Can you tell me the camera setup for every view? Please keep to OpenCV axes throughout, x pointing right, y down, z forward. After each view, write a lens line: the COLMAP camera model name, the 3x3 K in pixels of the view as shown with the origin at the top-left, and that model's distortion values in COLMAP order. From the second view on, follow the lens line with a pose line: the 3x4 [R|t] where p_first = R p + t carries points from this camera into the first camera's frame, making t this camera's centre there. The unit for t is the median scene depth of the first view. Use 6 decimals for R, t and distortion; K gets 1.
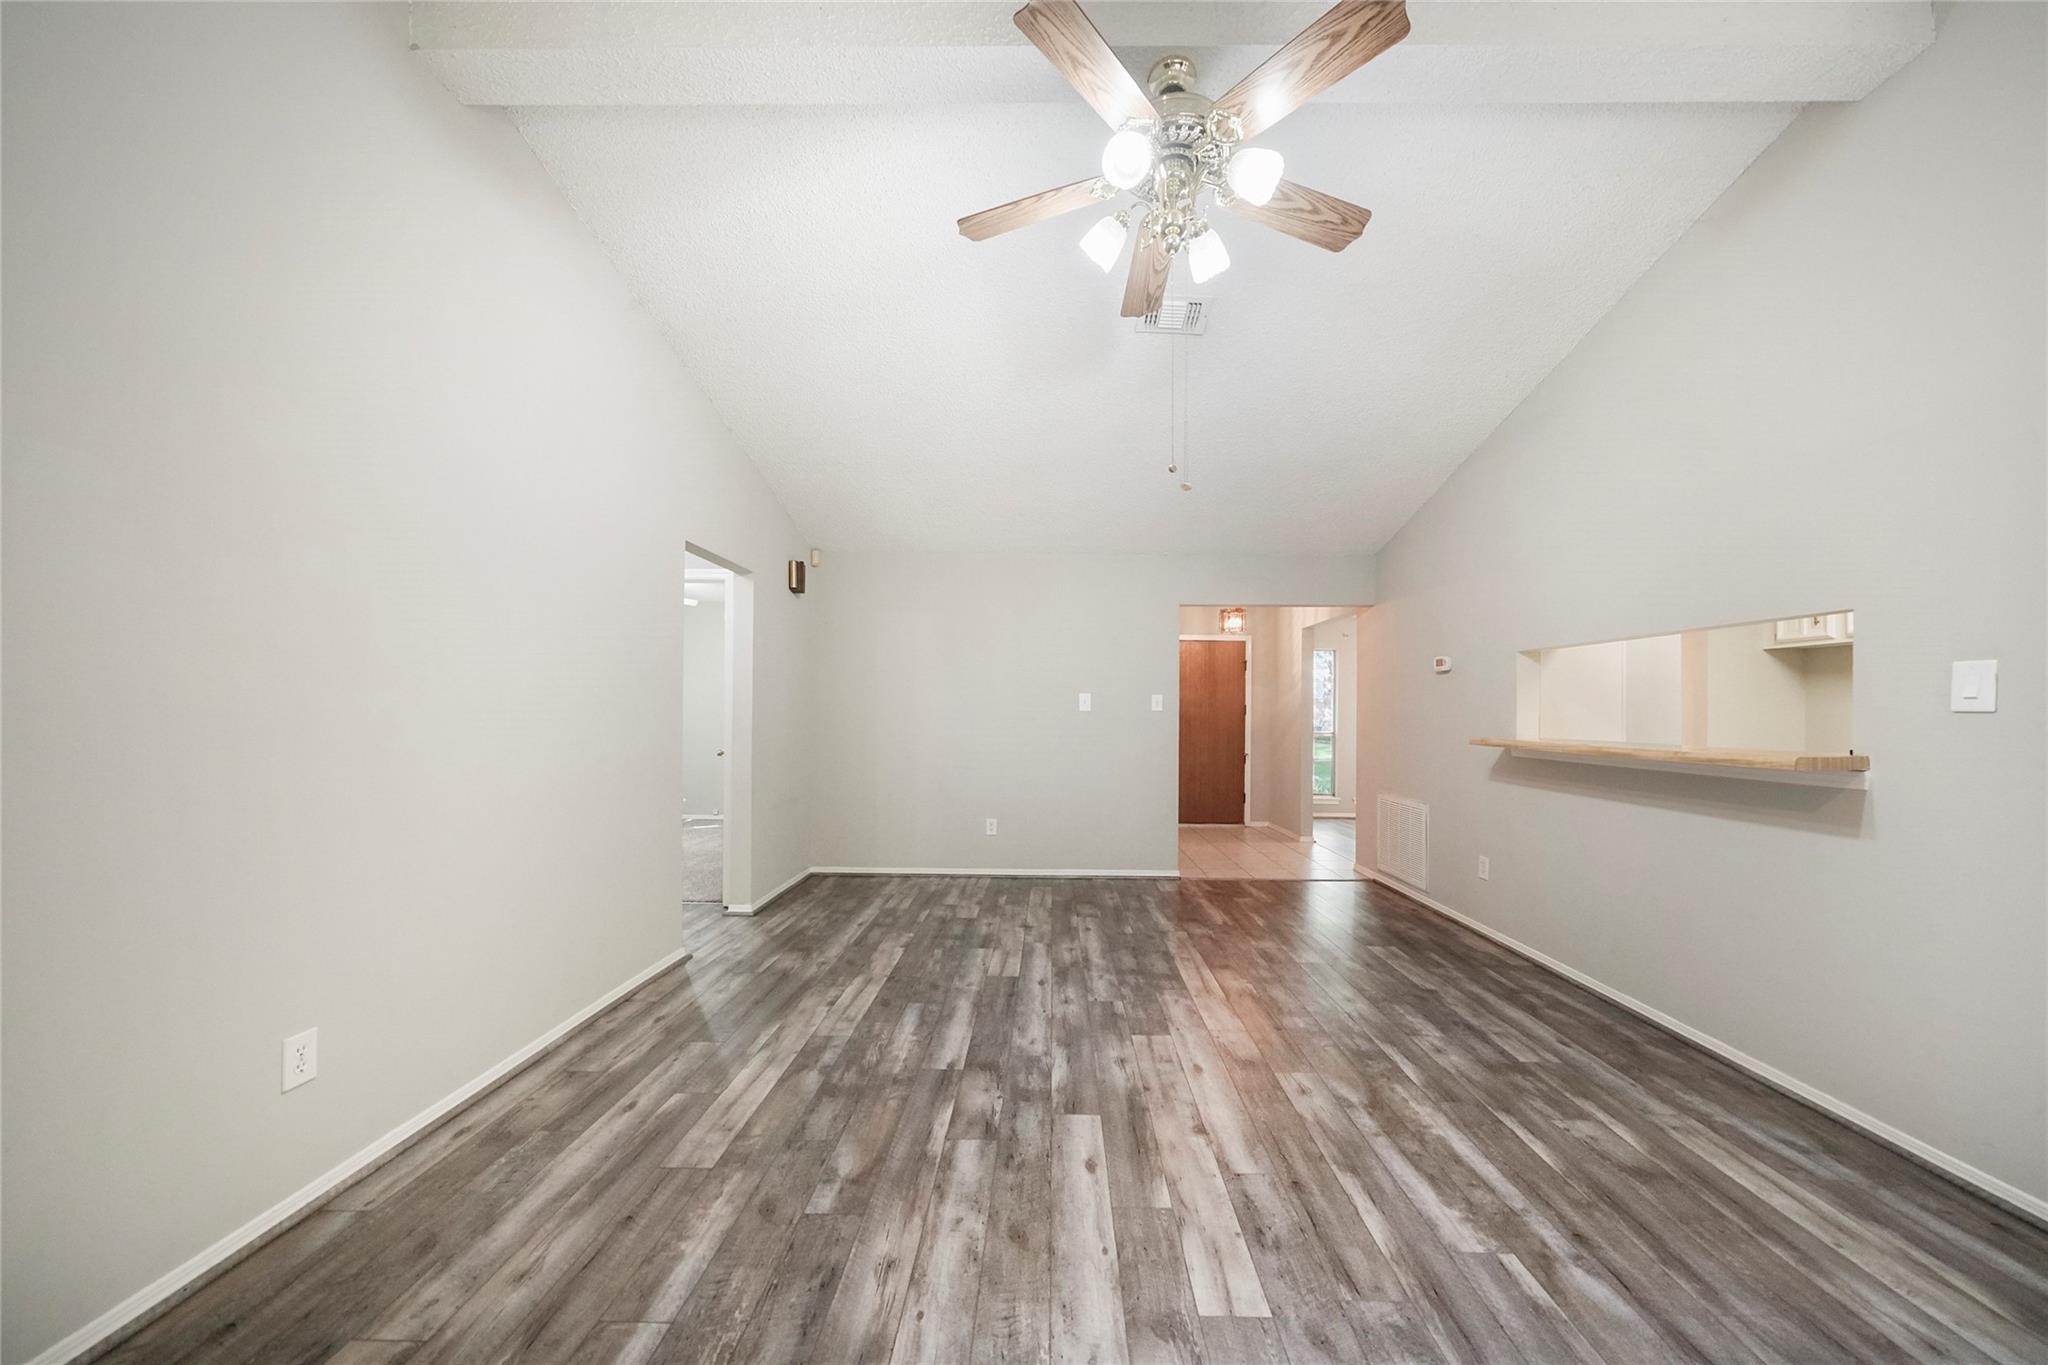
lens RADIAL K [[709.1, 0, 1058.9], [0, 709.1, 701.8], [0, 0, 1]] dist [-0.005825, -0.000479]
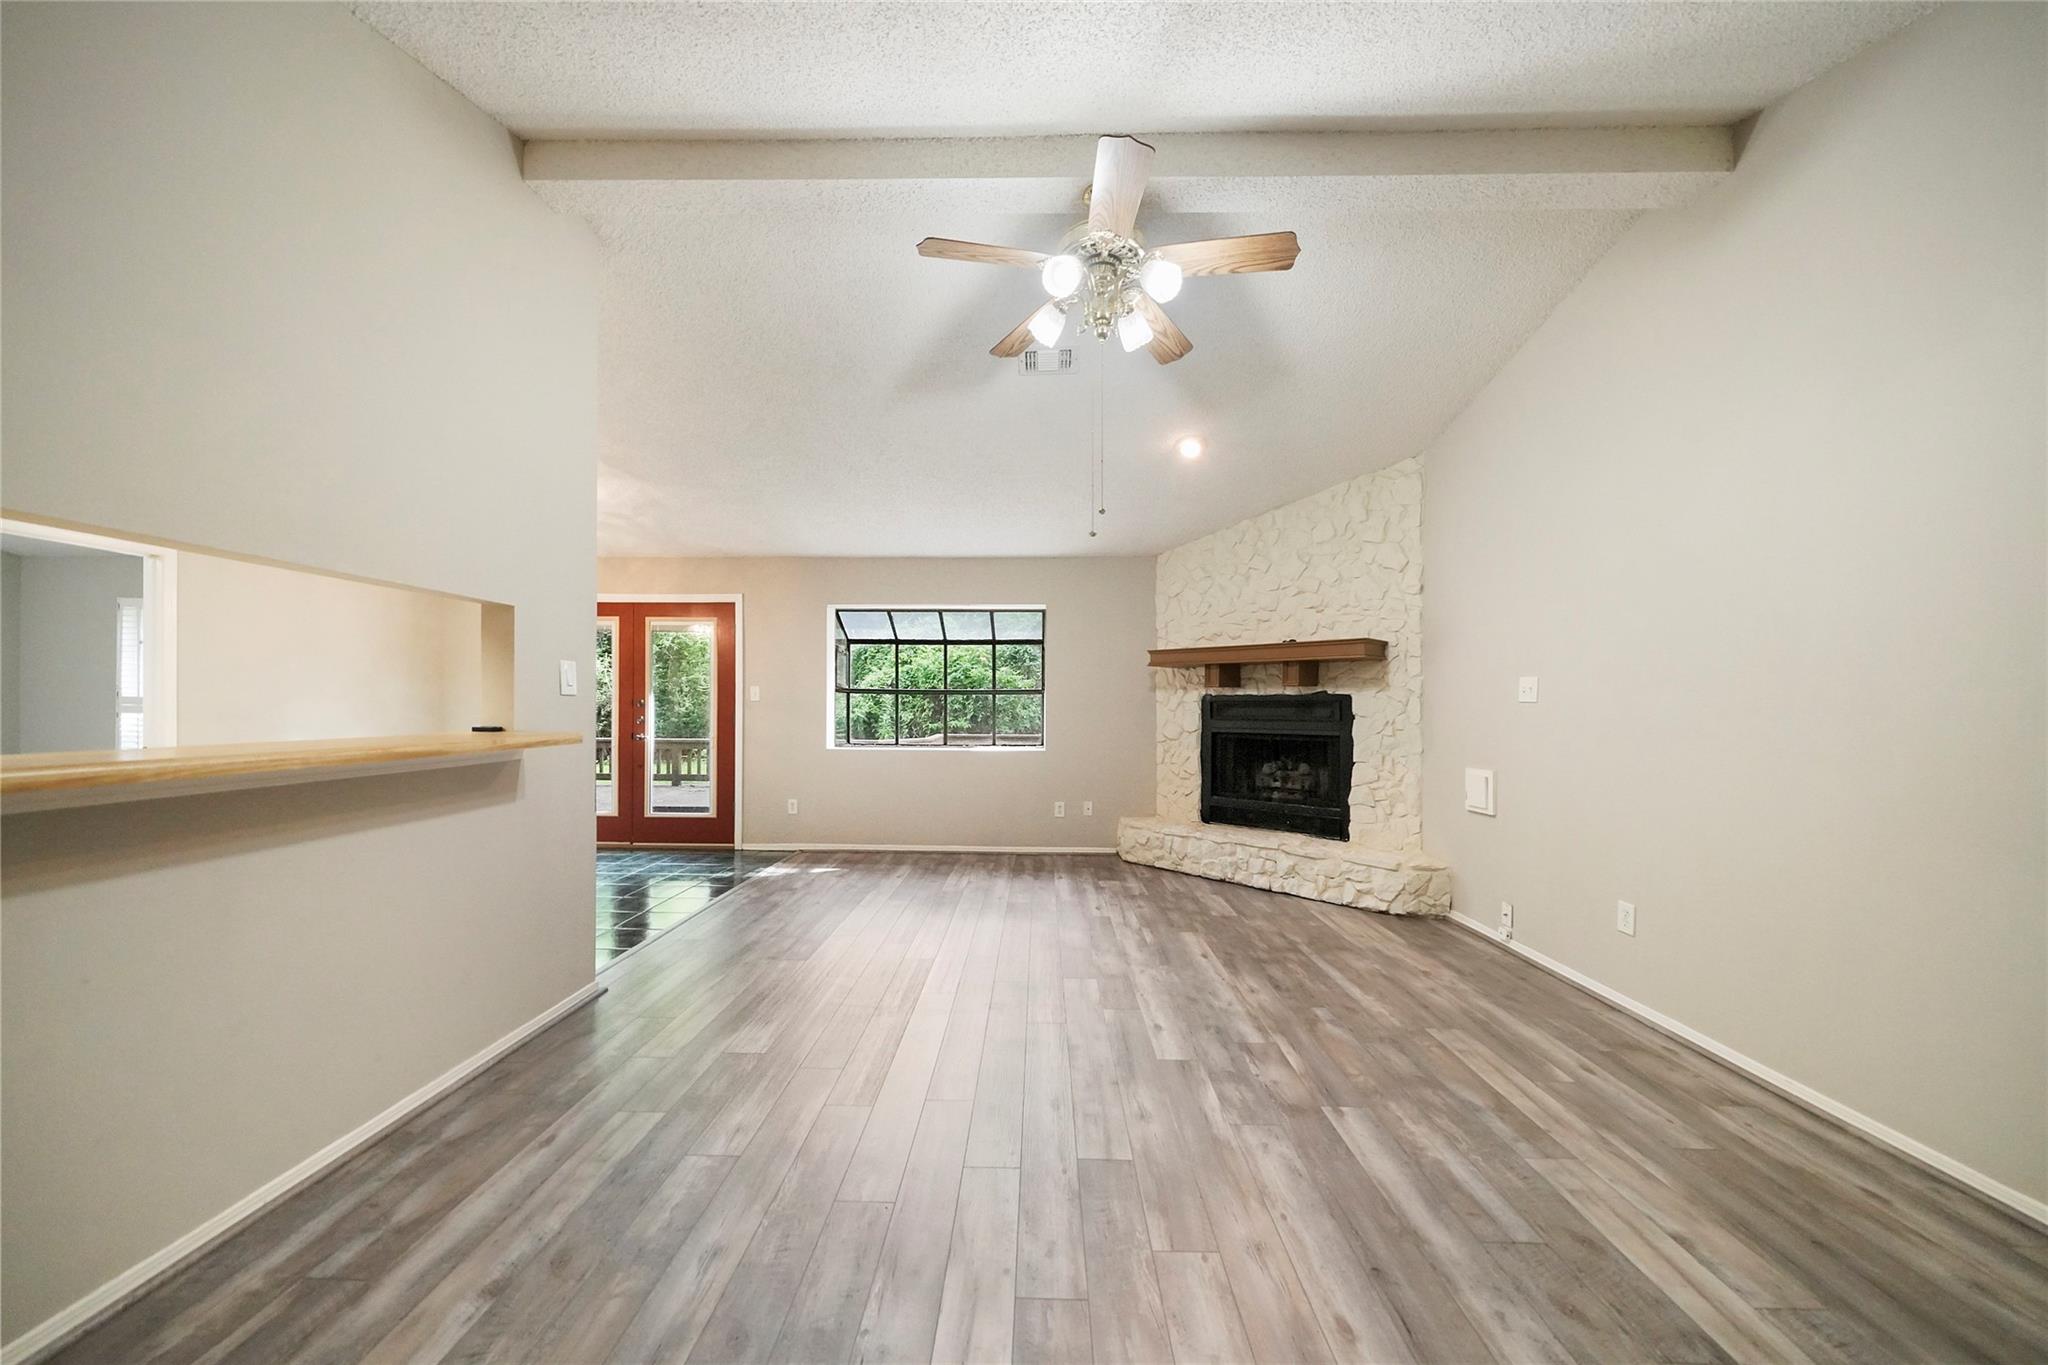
lens RADIAL K [[709.1, 0, 1018.0], [0, 709.1, 702.3], [0, 0, 1]] dist [-0.005825, -0.000479]
pose [[-0.999105, -0.014031, 0.039913, 0.202806], [-0.014710, 0.999751, -0.016776, 0.027231], [-0.039668, -0.017348, -0.999062, 1.785198]]
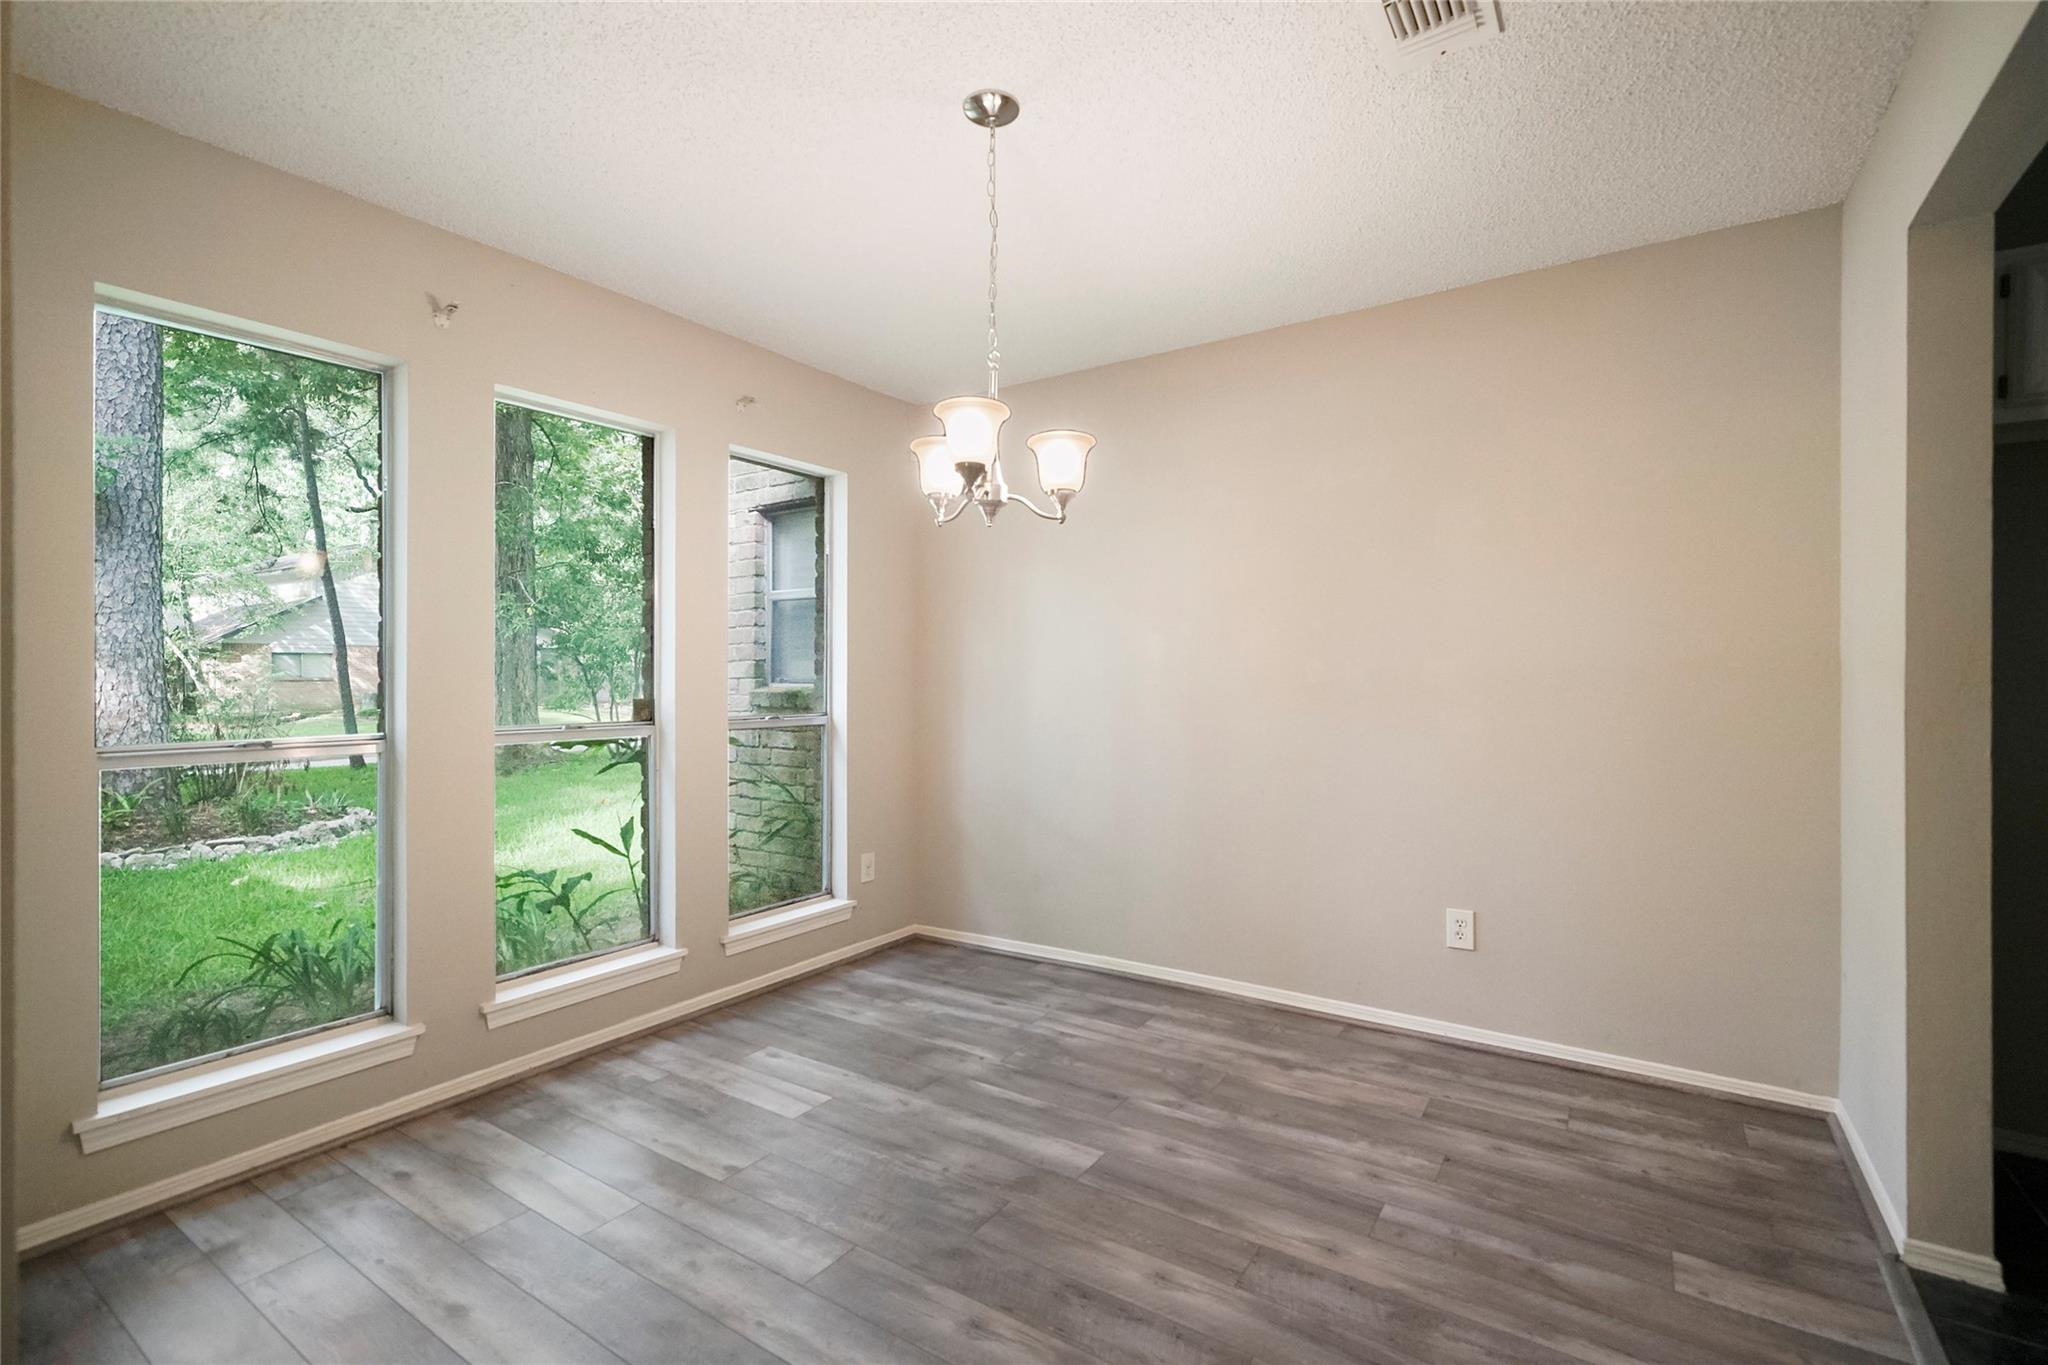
lens RADIAL K [[899.1, 0, 1030.8], [0, 899.1, 676.1], [0, 0, 1]] dist [-0.001726, -0.000836]
pose [[0.562629, -0.007312, 0.826677, 0.916383], [-0.010611, 0.999815, 0.016064, 0.057703], [-0.826642, -0.017810, 0.562447, 2.310940]]
